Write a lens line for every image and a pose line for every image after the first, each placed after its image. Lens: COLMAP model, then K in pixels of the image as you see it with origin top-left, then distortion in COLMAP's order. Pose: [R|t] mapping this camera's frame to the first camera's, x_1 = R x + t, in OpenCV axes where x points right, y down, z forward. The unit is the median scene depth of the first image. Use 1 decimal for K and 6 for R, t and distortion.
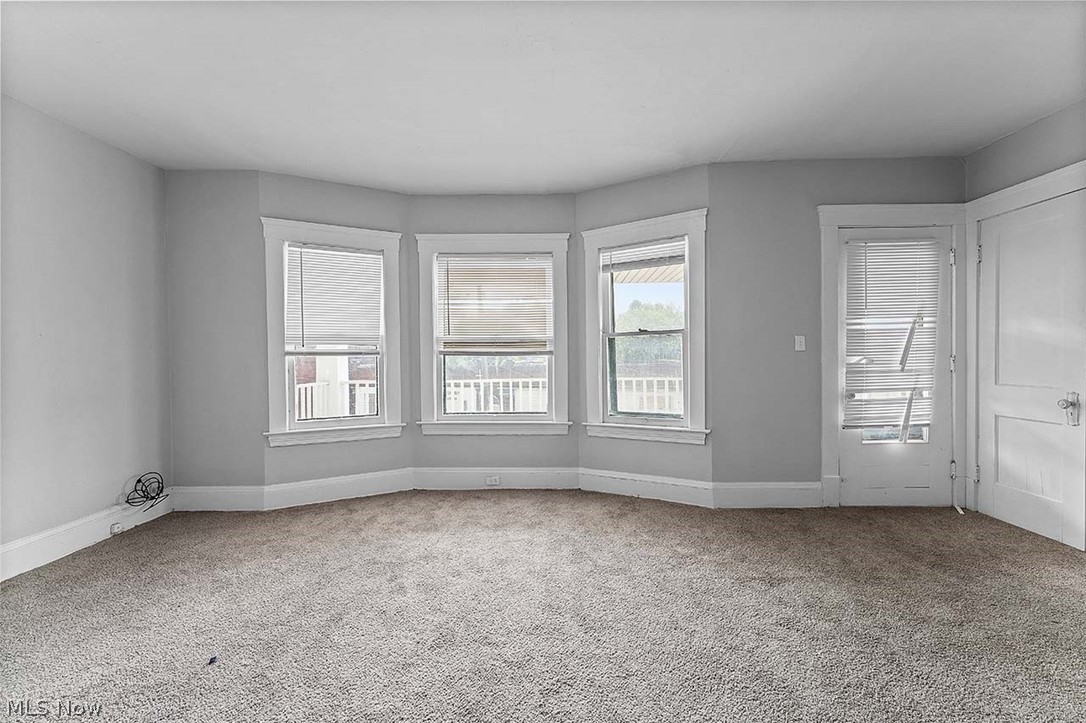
lens RADIAL K [[435.8, 0, 542.8], [0, 435.8, 359.6], [0, 0, 1]] dist [0.001497, 0.000298]
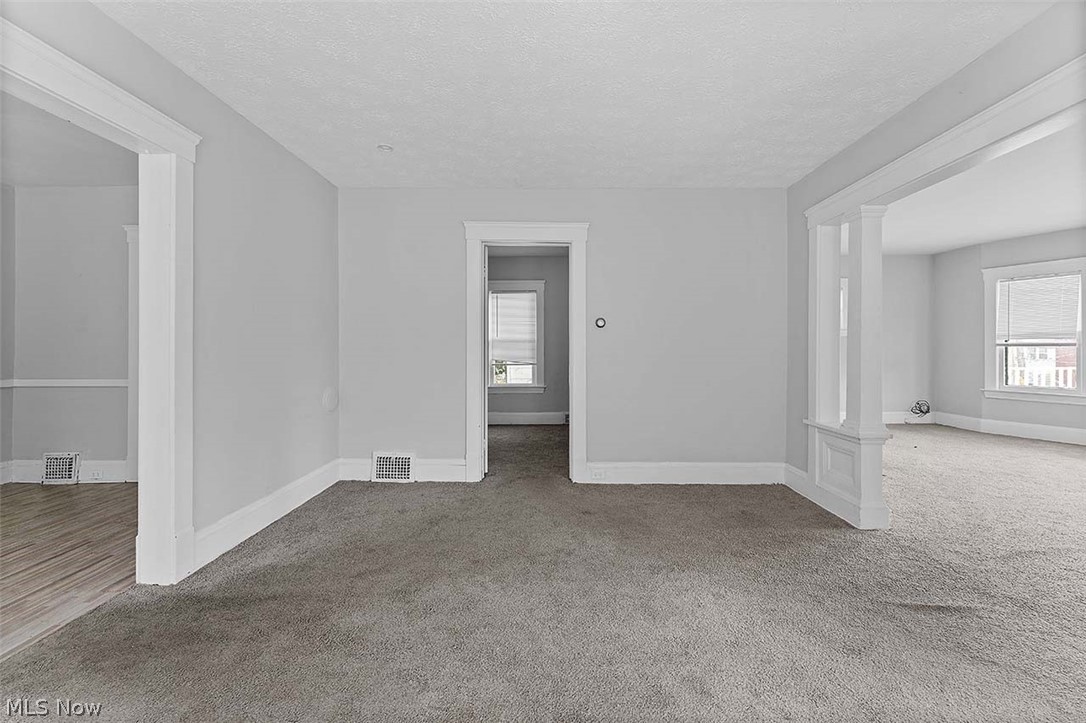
lens RADIAL K [[435.8, 0, 544.0], [0, 435.8, 351.4], [0, 0, 1]] dist [0.001497, 0.000298]
pose [[-0.000450, 0.017441, -0.999848, 1.148287], [-0.004294, 0.999839, 0.017443, -0.010694], [0.999991, 0.004301, -0.000375, -0.797129]]
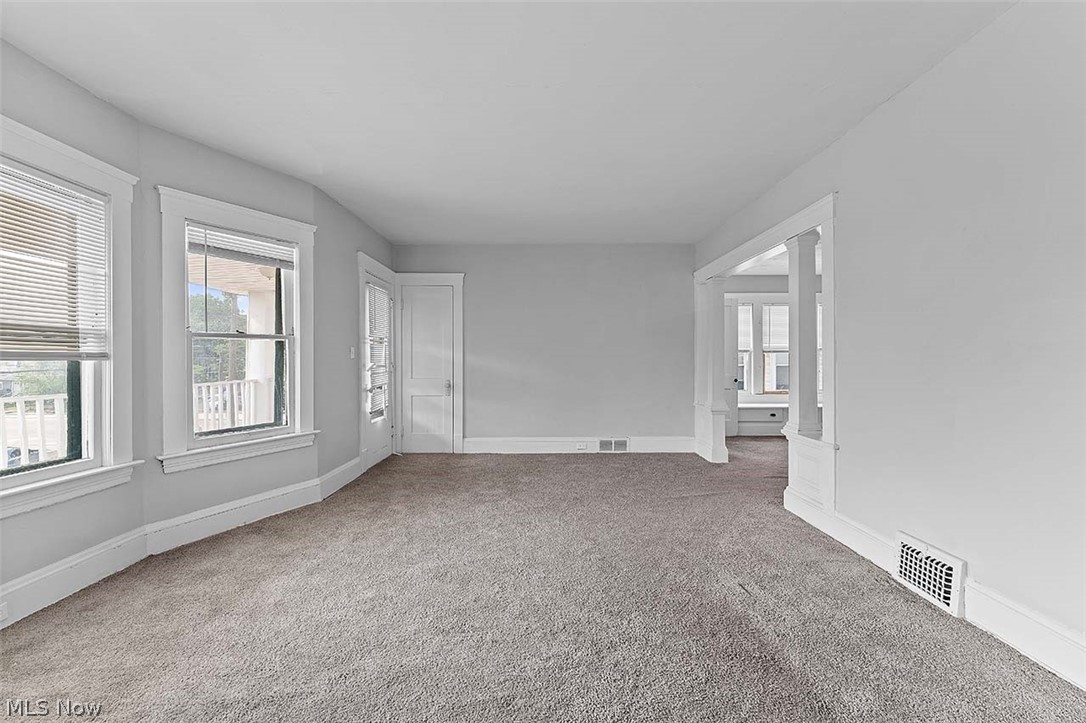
lens RADIAL K [[435.8, 0, 541.5], [0, 435.8, 363.1], [0, 0, 1]] dist [0.001497, 0.000298]
pose [[-0.023378, 0.004466, 0.999717, -0.696135], [0.011502, 0.999925, -0.004198, 0.004570], [-0.999661, 0.011401, -0.023428, 0.448240]]
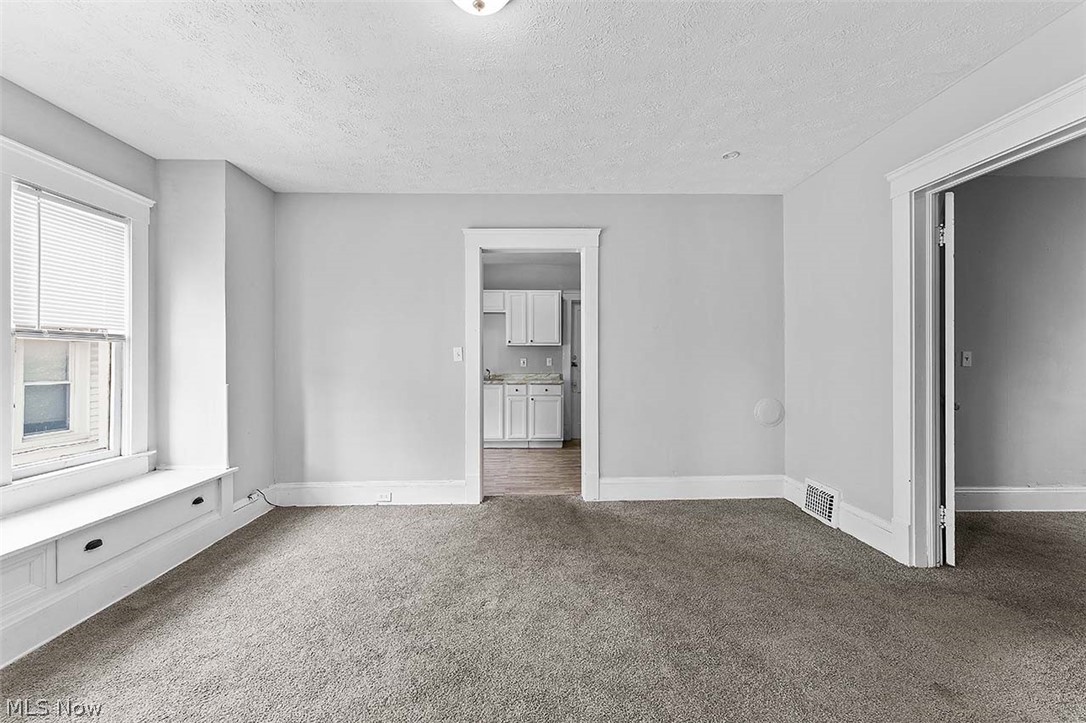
lens RADIAL K [[435.8, 0, 551.4], [0, 435.8, 359.0], [0, 0, 1]] dist [0.001497, 0.000298]
pose [[-0.997580, 0.010343, -0.068758, 0.662085], [0.010262, 0.999946, 0.001532, -0.008673], [0.068770, 0.000823, -0.997632, -0.262818]]
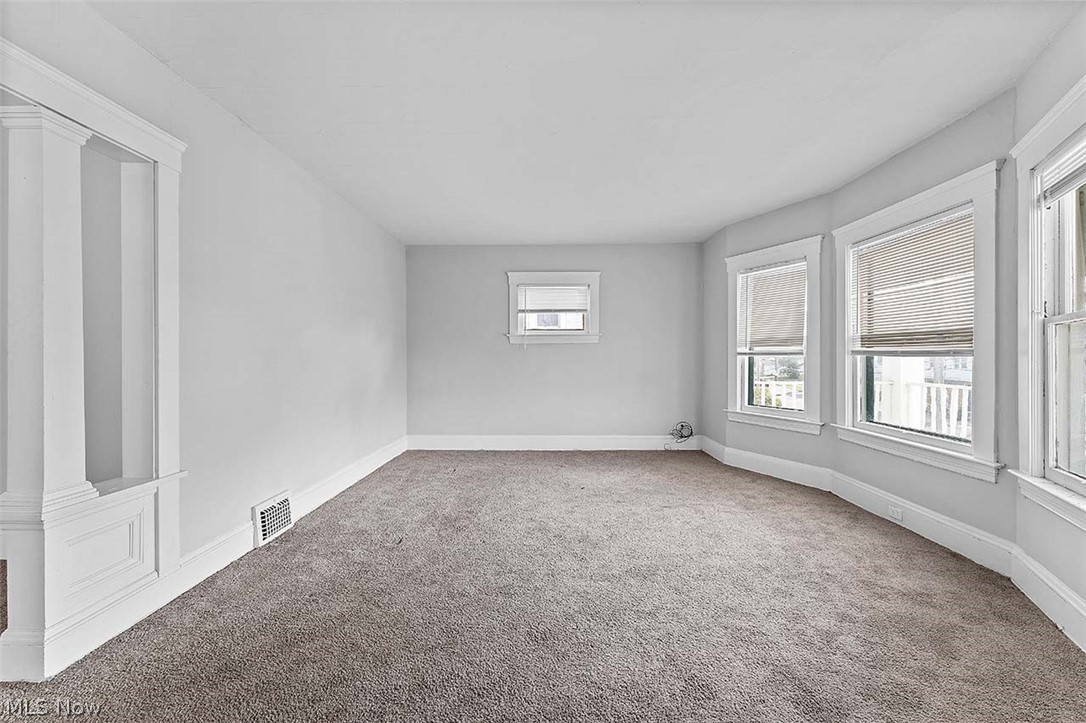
lens RADIAL K [[435.8, 0, 535.8], [0, 435.8, 360.4], [0, 0, 1]] dist [0.001497, 0.000298]
pose [[-0.013060, 0.017394, -0.999763, 0.779500], [-0.007082, 0.999822, 0.017488, -0.012654], [0.999890, 0.007309, -0.012934, 0.393473]]
